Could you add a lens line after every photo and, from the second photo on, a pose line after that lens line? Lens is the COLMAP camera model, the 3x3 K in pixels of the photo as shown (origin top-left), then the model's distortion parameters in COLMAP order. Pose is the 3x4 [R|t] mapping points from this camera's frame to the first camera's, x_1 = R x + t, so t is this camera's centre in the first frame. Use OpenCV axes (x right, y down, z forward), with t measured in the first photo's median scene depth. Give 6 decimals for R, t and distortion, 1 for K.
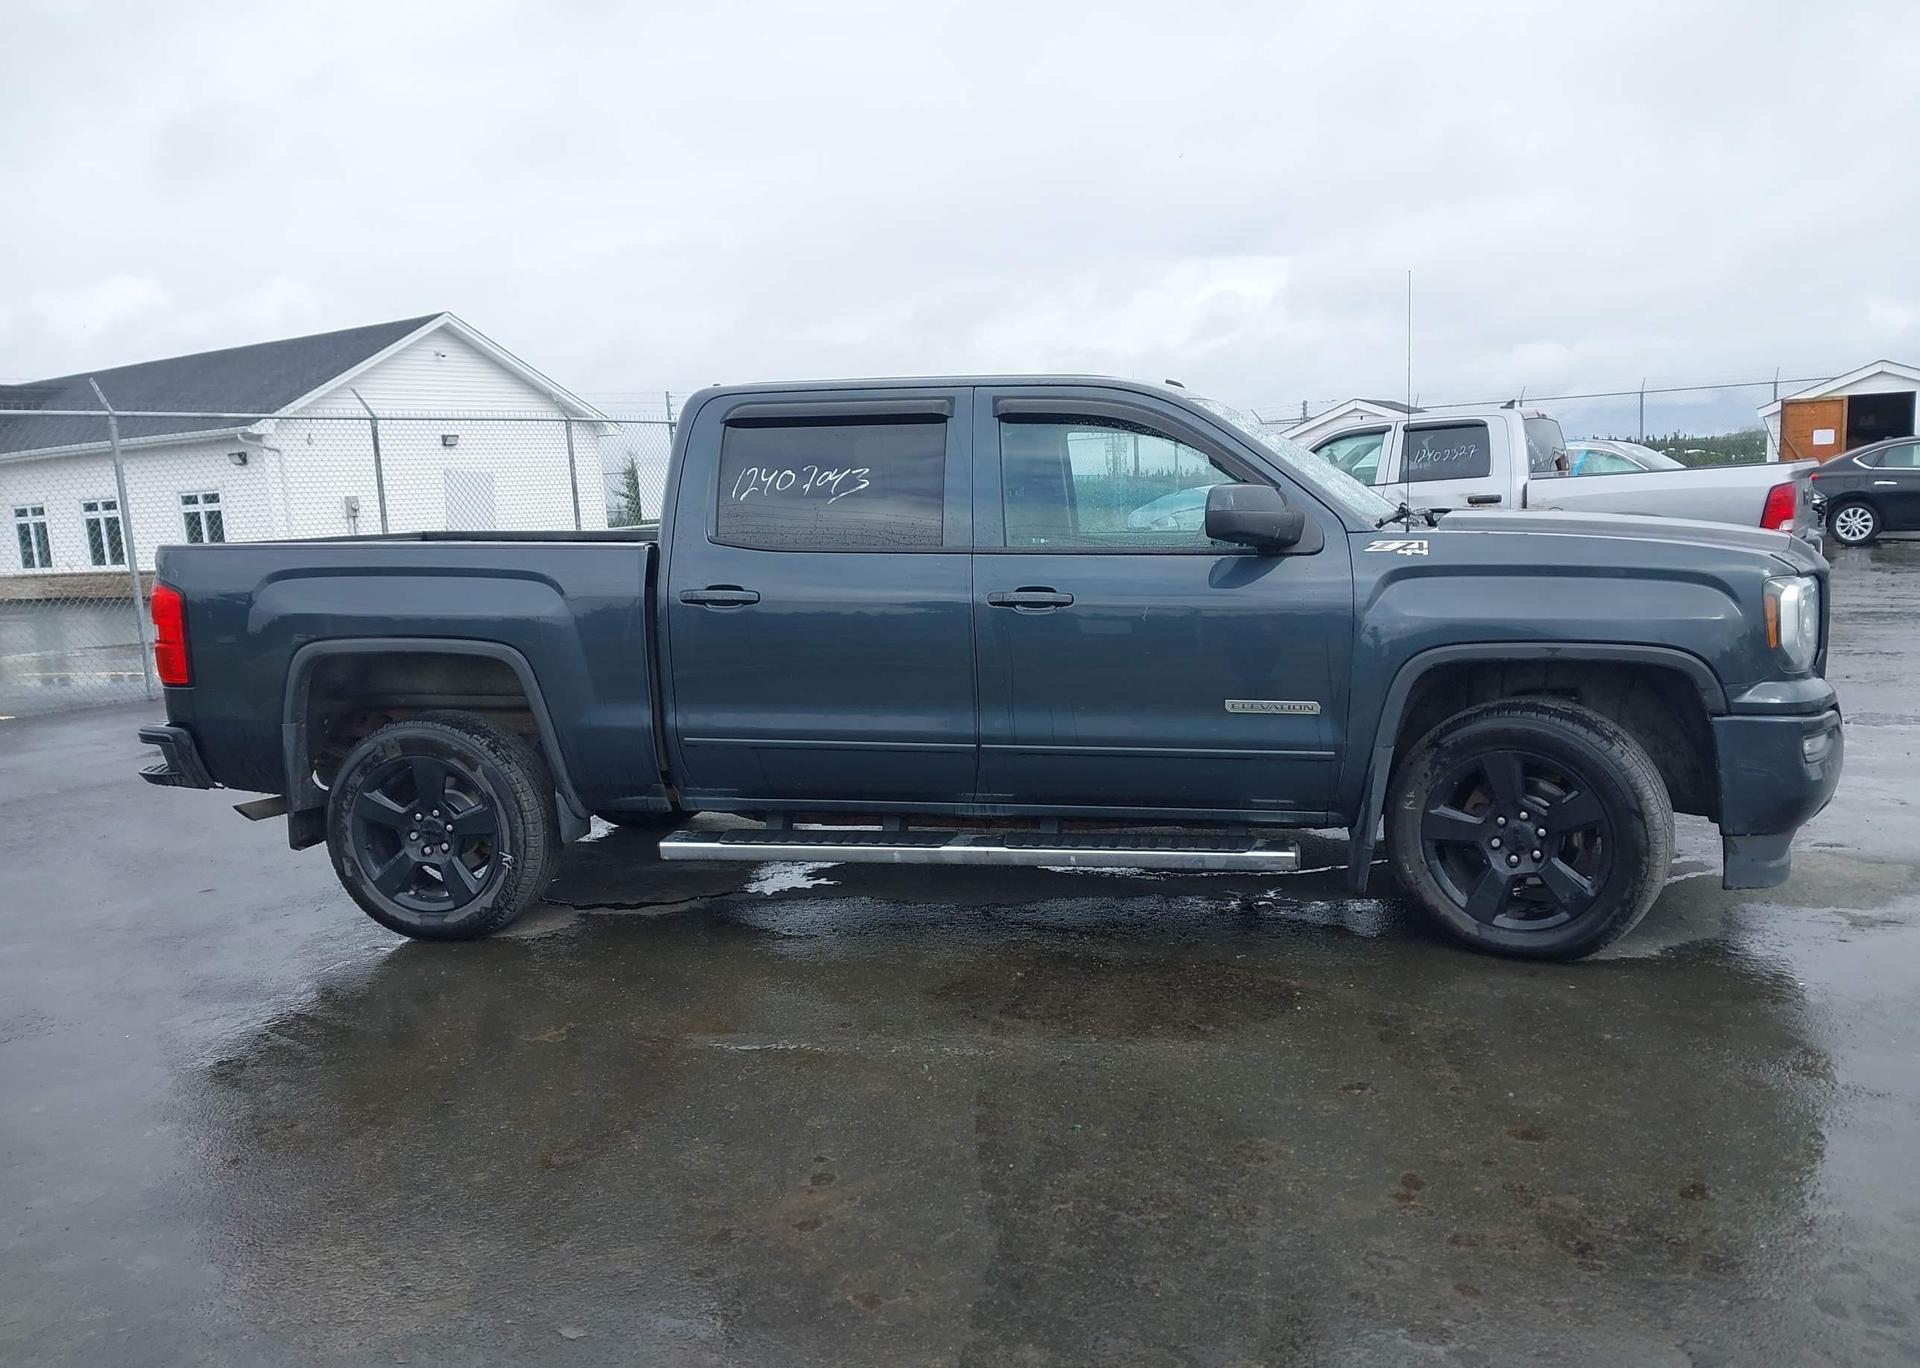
lens RADIAL K [[1504.5, 0, 974.8], [0, 1504.5, 739.4], [0, 0, 1]] dist [0.131517, -0.238642]
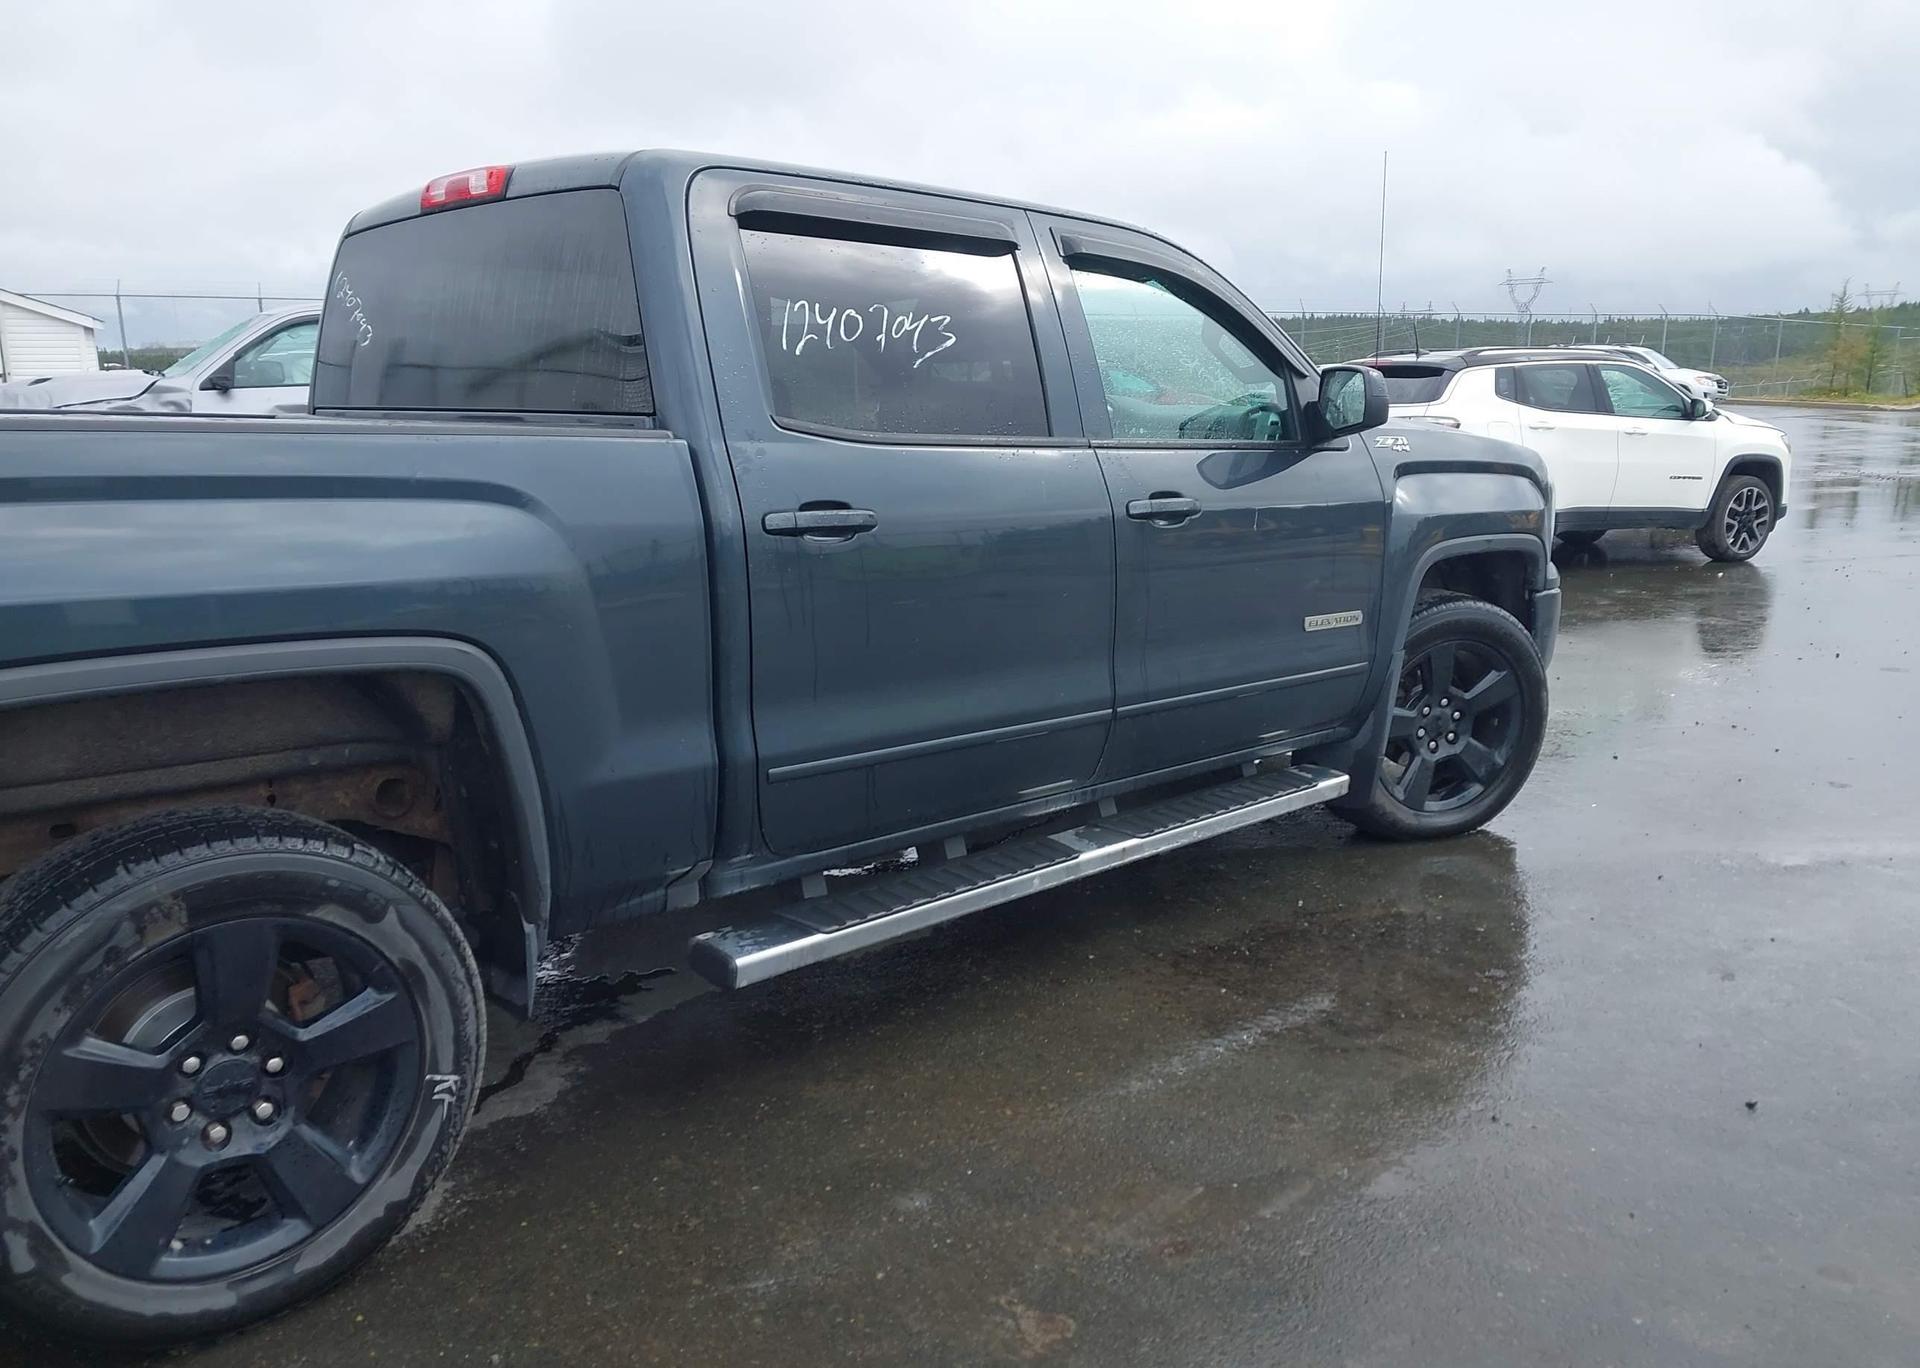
lens RADIAL K [[1425.7, 0, 957.9], [0, 1425.7, 742.8], [0, 0, 1]] dist [0.069048, -0.004412]
pose [[0.592553, -0.153128, 0.790843, -0.589520], [0.112392, 0.987879, 0.107068, -0.062400], [-0.797652, 0.025441, 0.602581, 0.626397]]
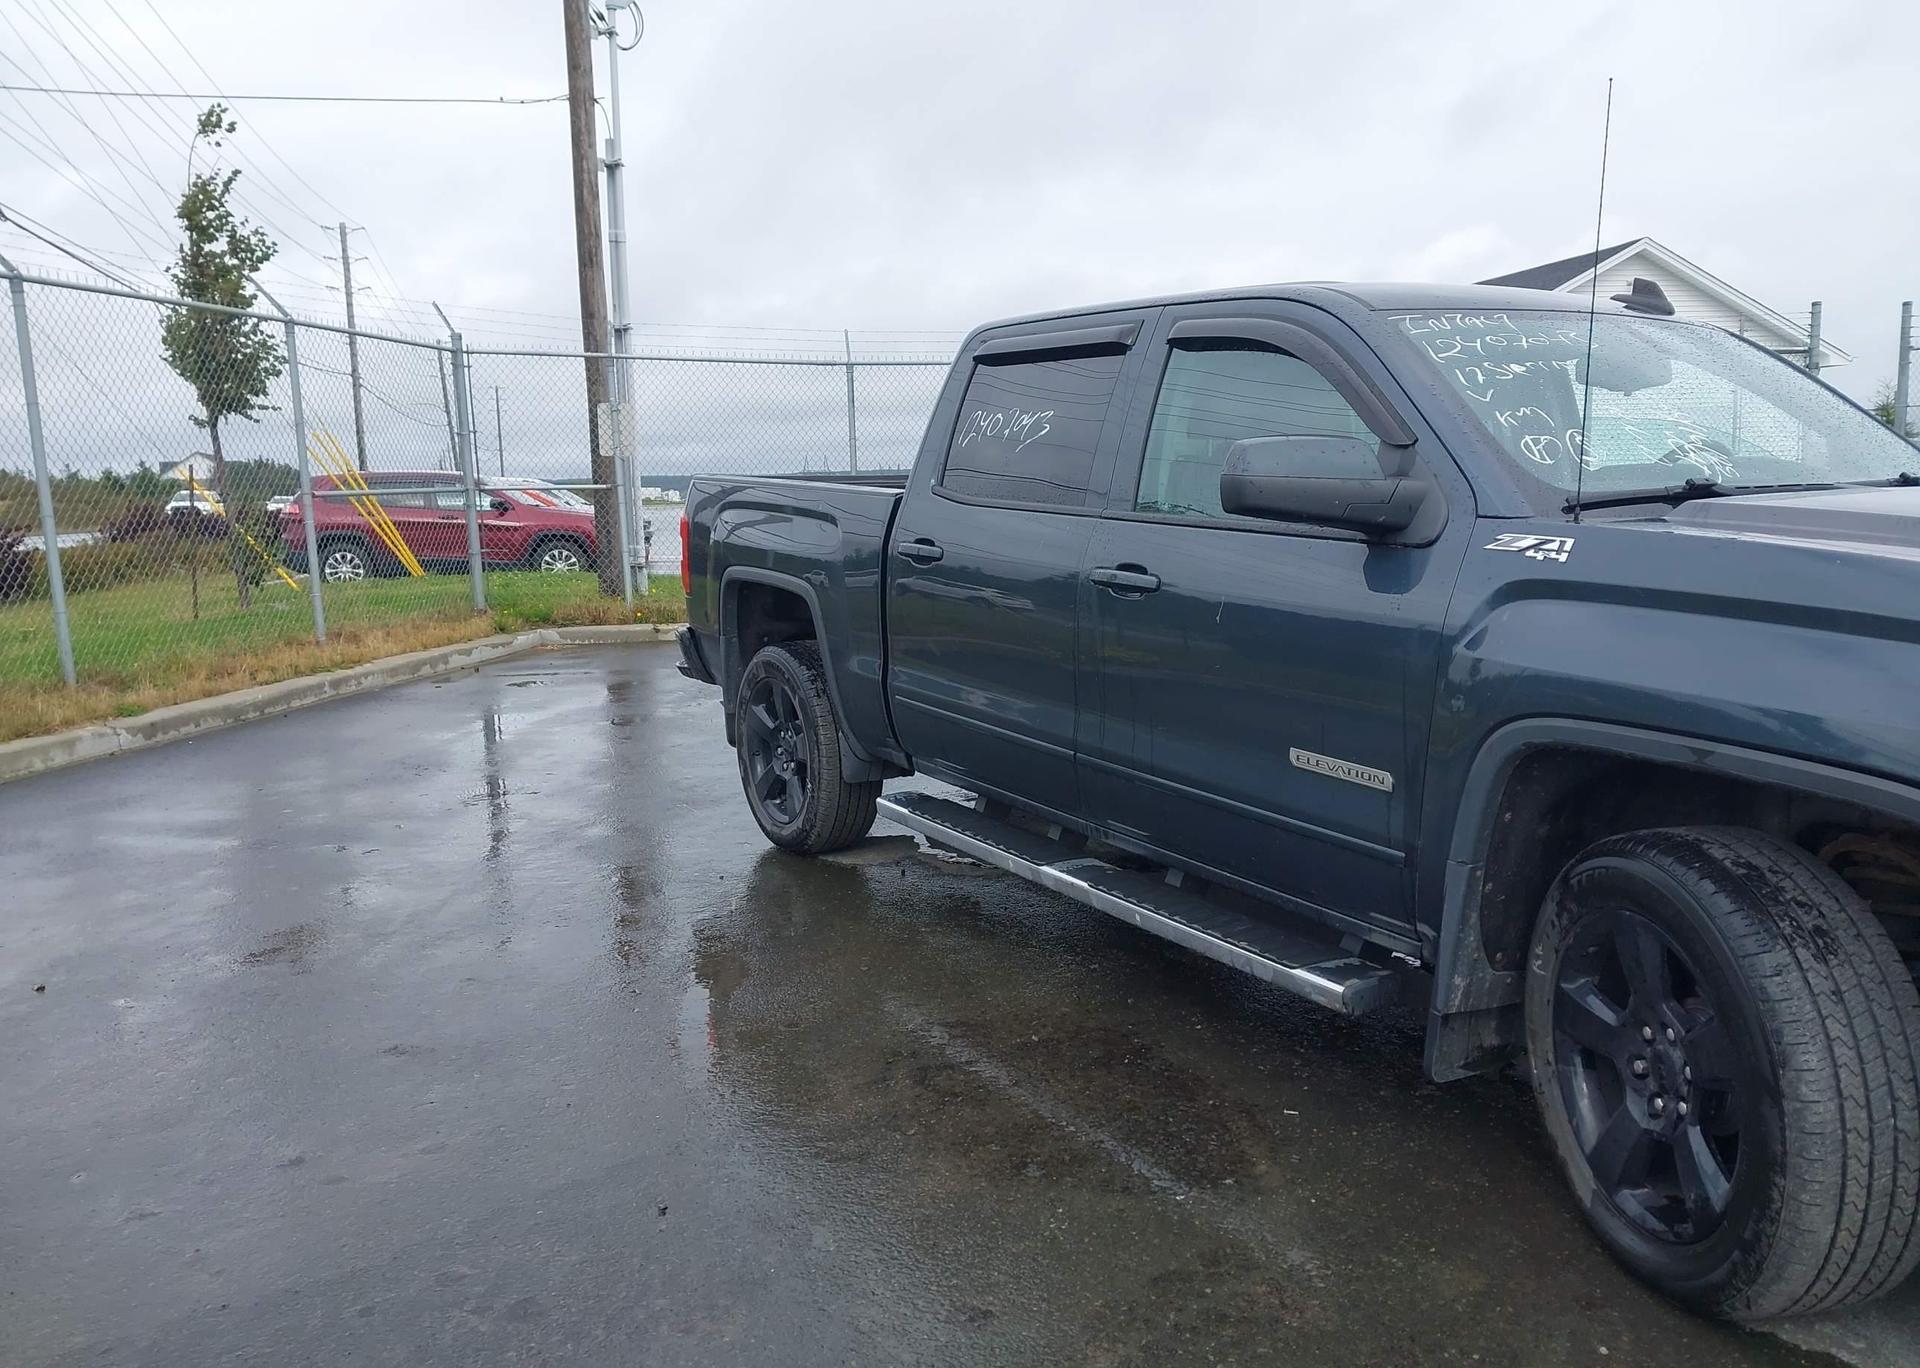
lens RADIAL K [[1481.1, 0, 999.4], [0, 1481.1, 729.6], [0, 0, 1]] dist [0.104077, -0.143204]
pose [[0.686949, 0.157137, -0.709513, 0.530644], [-0.129503, 0.987185, 0.093248, -0.076502], [0.715073, 0.027827, 0.698496, 0.400637]]
